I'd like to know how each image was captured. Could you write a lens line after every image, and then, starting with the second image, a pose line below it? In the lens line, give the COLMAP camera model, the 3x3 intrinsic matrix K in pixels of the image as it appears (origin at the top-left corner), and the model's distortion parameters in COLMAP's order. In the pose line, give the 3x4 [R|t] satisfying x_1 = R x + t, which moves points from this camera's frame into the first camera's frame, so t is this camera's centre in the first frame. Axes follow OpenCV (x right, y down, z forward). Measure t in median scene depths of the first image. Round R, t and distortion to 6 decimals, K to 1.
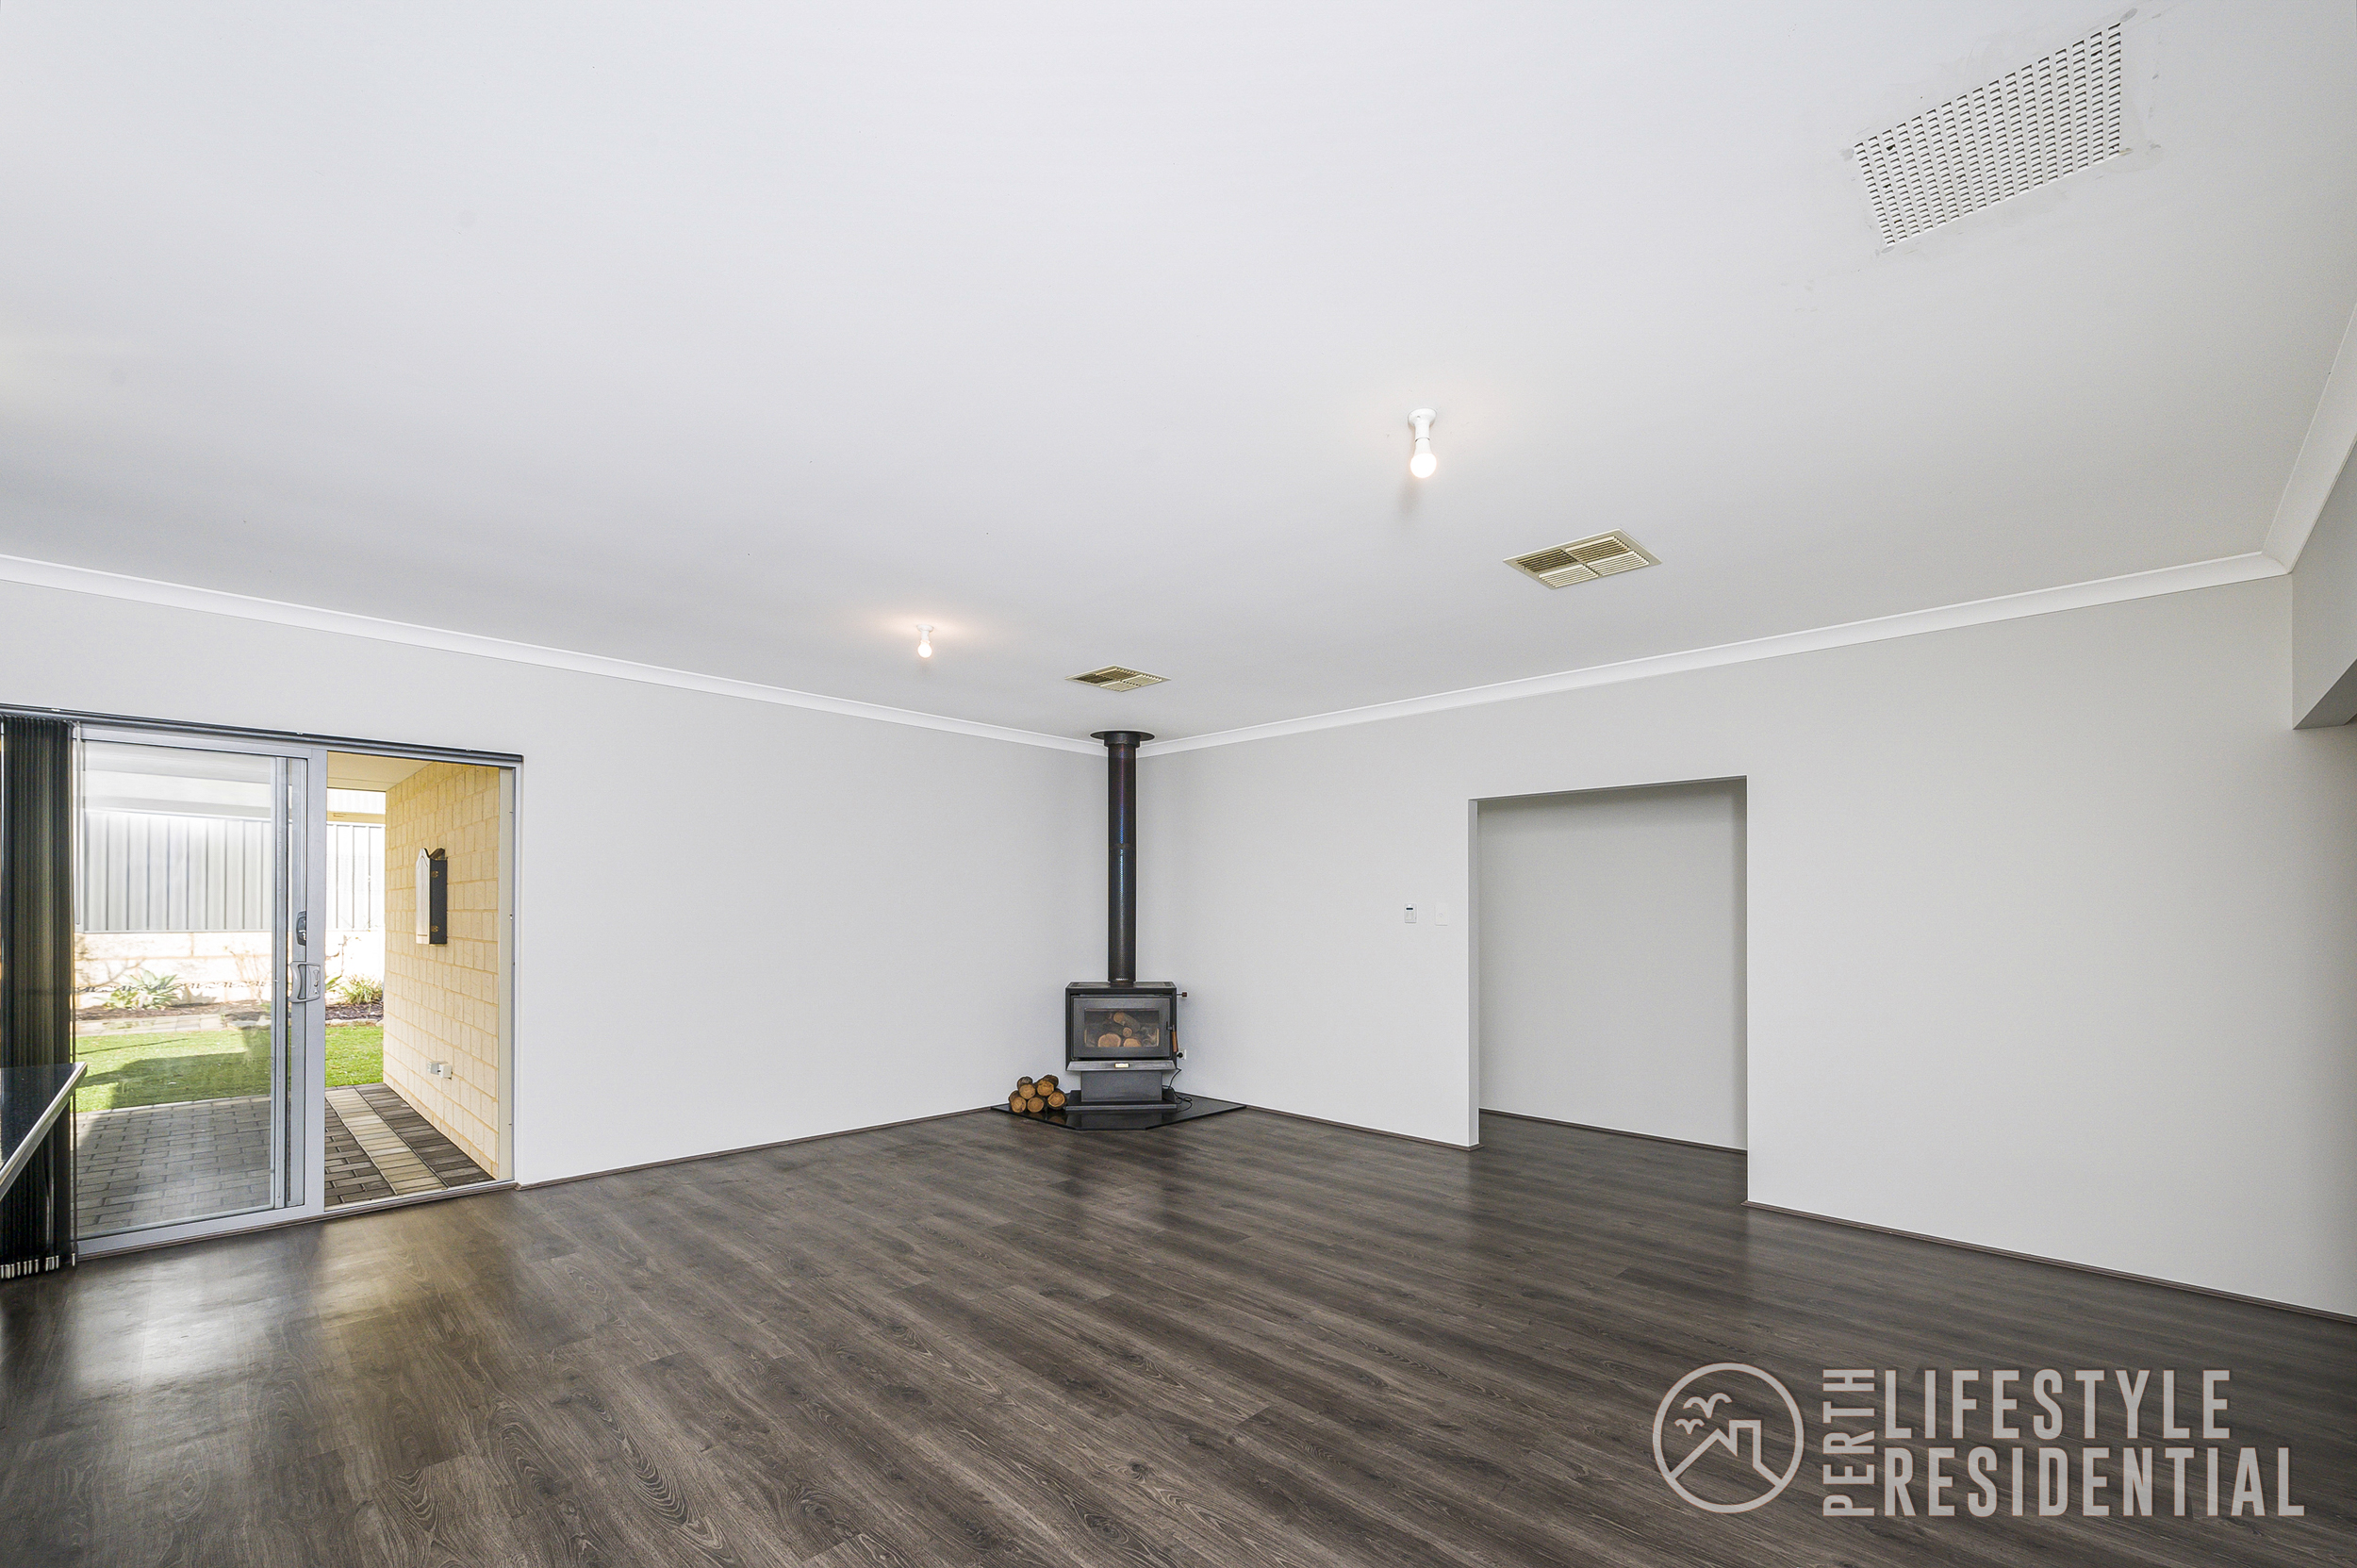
lens RADIAL K [[947.1, 0, 1226.1], [0, 947.1, 902.9], [0, 0, 1]] dist [0.015090, -0.001099]
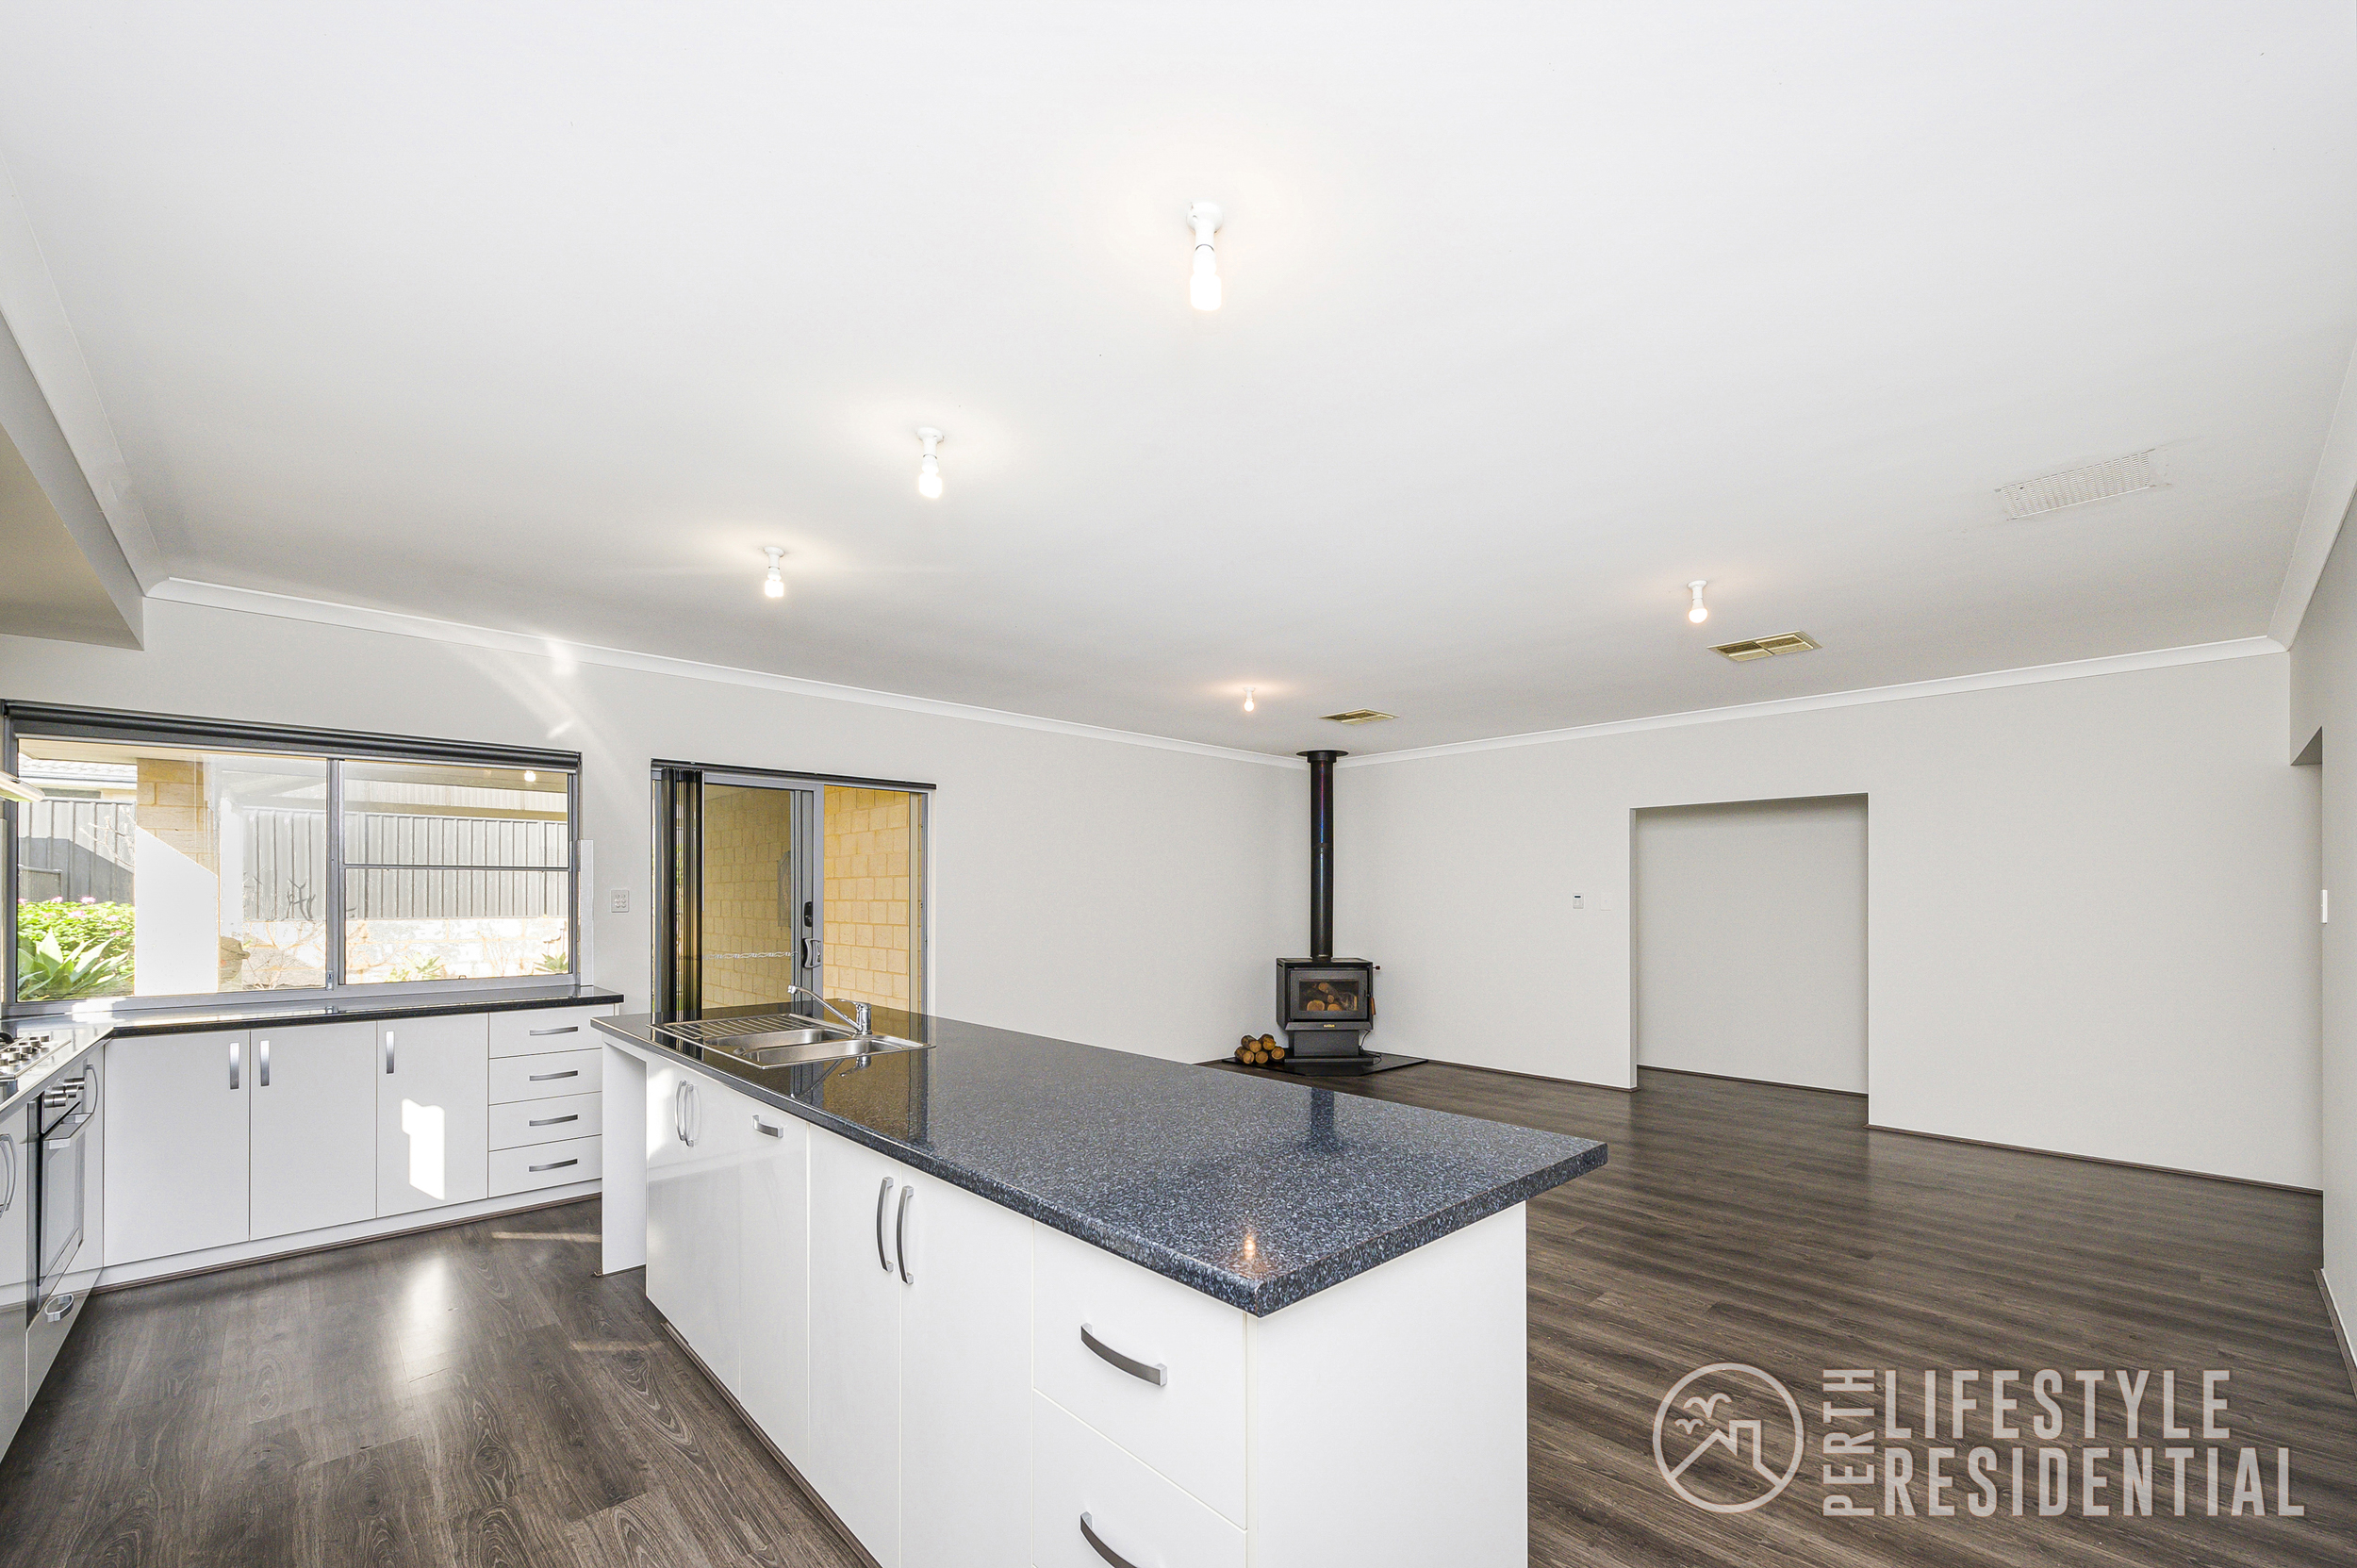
lens RADIAL K [[947.1, 0, 1249.9], [0, 947.1, 887.8], [0, 0, 1]] dist [0.015090, -0.001099]
pose [[0.999751, -0.004487, -0.021845, -0.240529], [0.004485, 0.999990, -0.000133, -0.007358], [0.021845, 0.000035, 0.999761, -0.281124]]
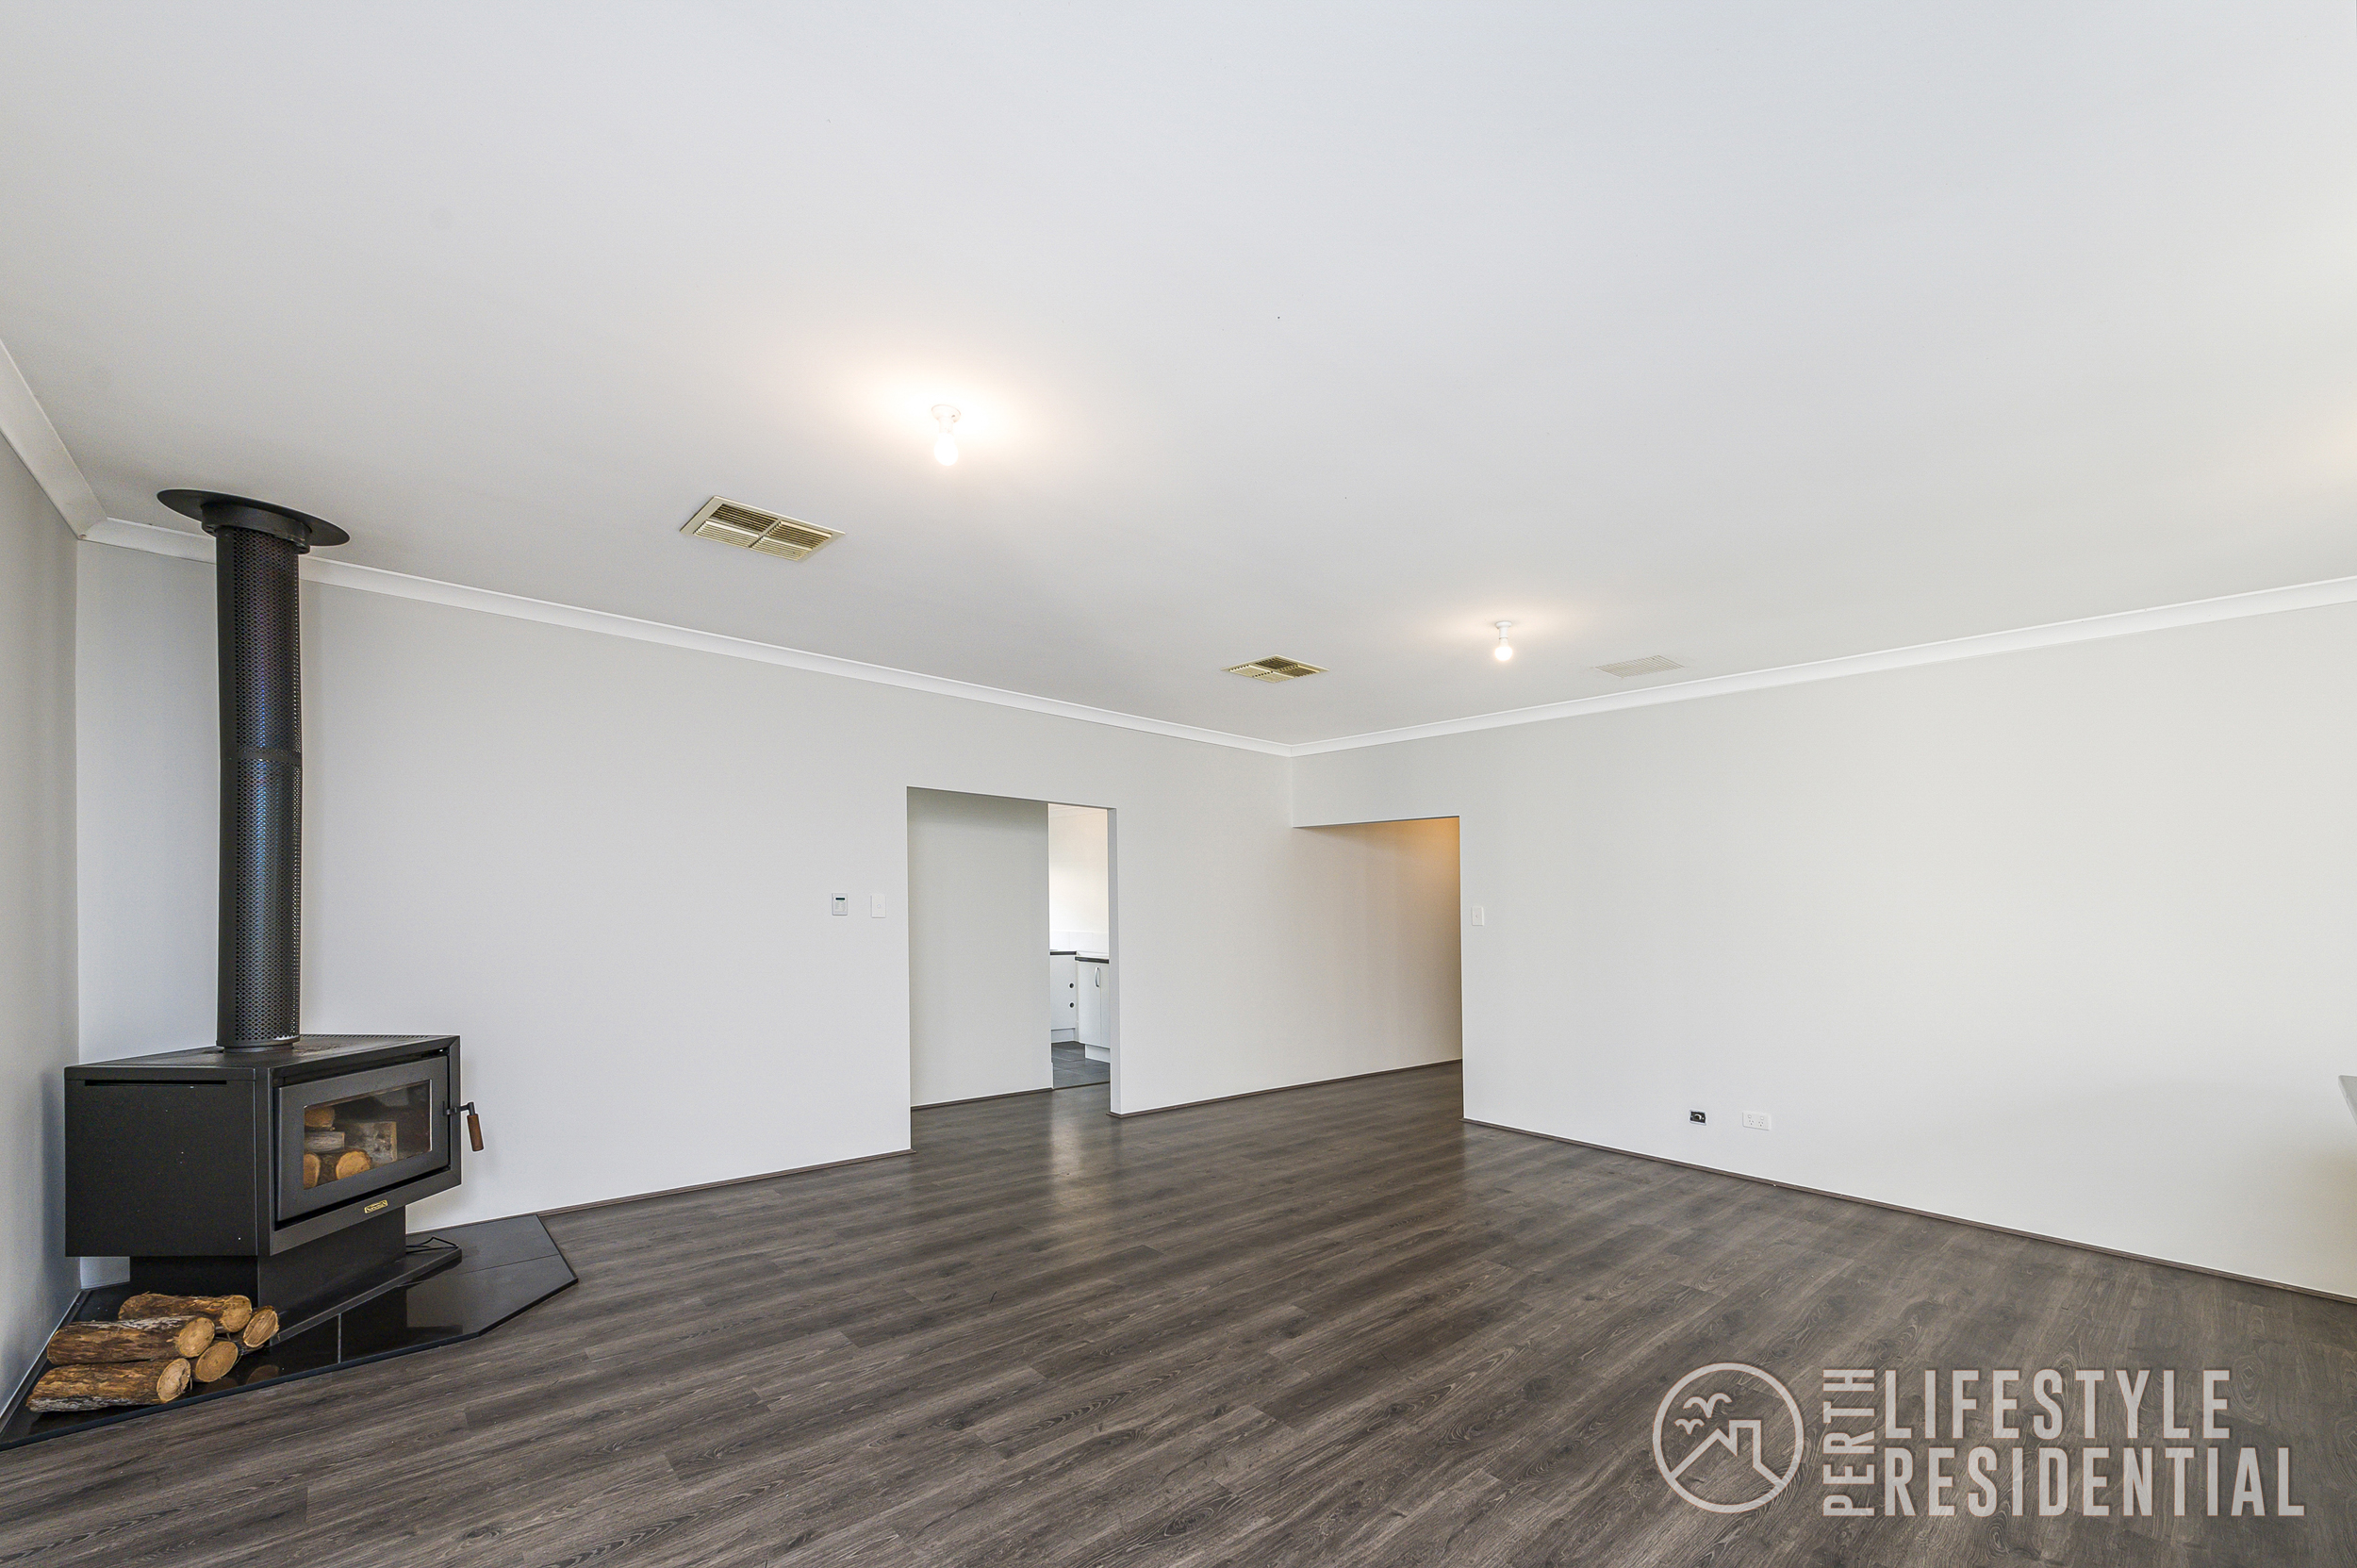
lens RADIAL K [[947.1, 0, 1212.5], [0, 947.1, 907.9], [0, 0, 1]] dist [0.015090, -0.001099]
pose [[0.085851, 0.001277, 0.996307, -0.745168], [-0.024129, 0.999709, 0.000797, 0.004903], [-0.996016, -0.024109, 0.085857, 0.685296]]
